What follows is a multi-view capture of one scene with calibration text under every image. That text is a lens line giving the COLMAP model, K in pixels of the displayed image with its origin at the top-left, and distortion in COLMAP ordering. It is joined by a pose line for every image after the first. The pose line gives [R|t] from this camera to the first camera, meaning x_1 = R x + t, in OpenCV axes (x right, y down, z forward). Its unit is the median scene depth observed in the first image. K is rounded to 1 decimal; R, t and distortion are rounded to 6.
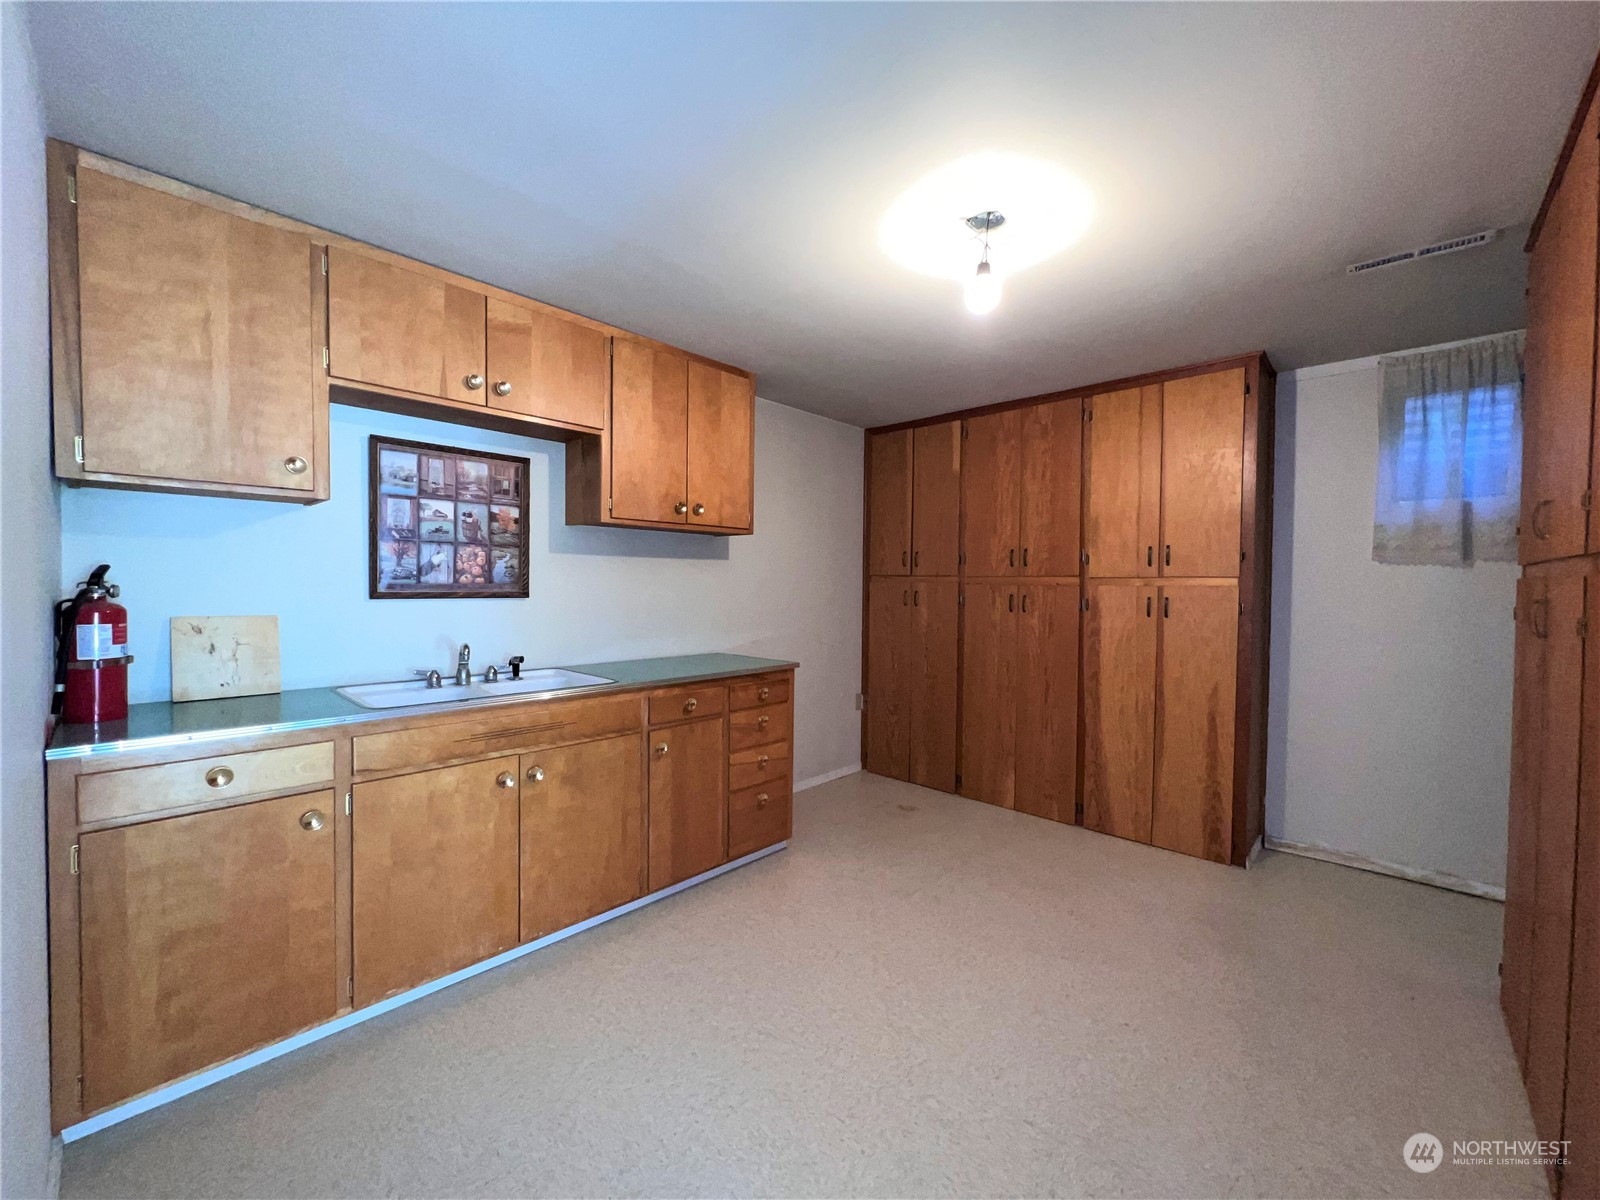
lens RADIAL K [[640.0, 0, 797.6], [0, 640.0, 598.6], [0, 0, 1]] dist [-0.000990, 0.000574]
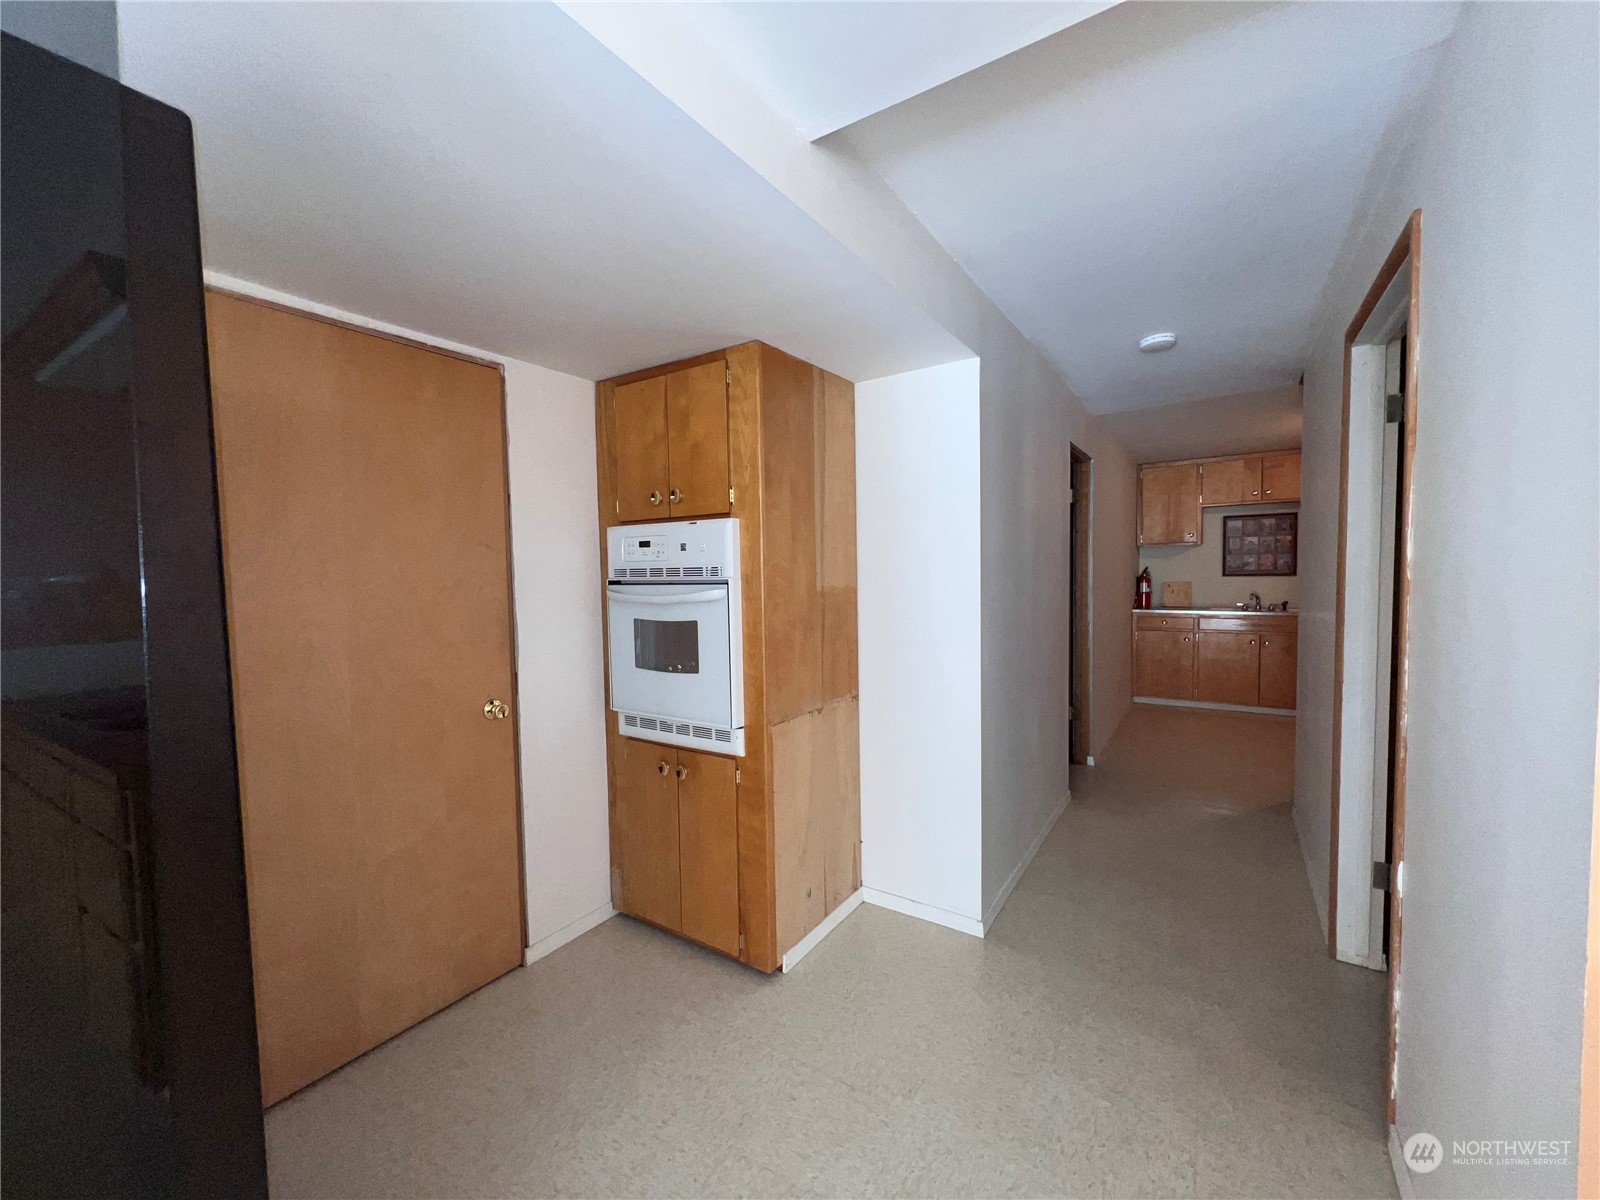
lens RADIAL K [[640.0, 0, 794.4], [0, 640.0, 599.3], [0, 0, 1]] dist [-0.000990, 0.000574]
pose [[0.161482, 0.038011, -0.986143, 1.641921], [0.001053, 0.999251, 0.038689, -0.007350], [0.986875, -0.007285, 0.161321, -1.181441]]
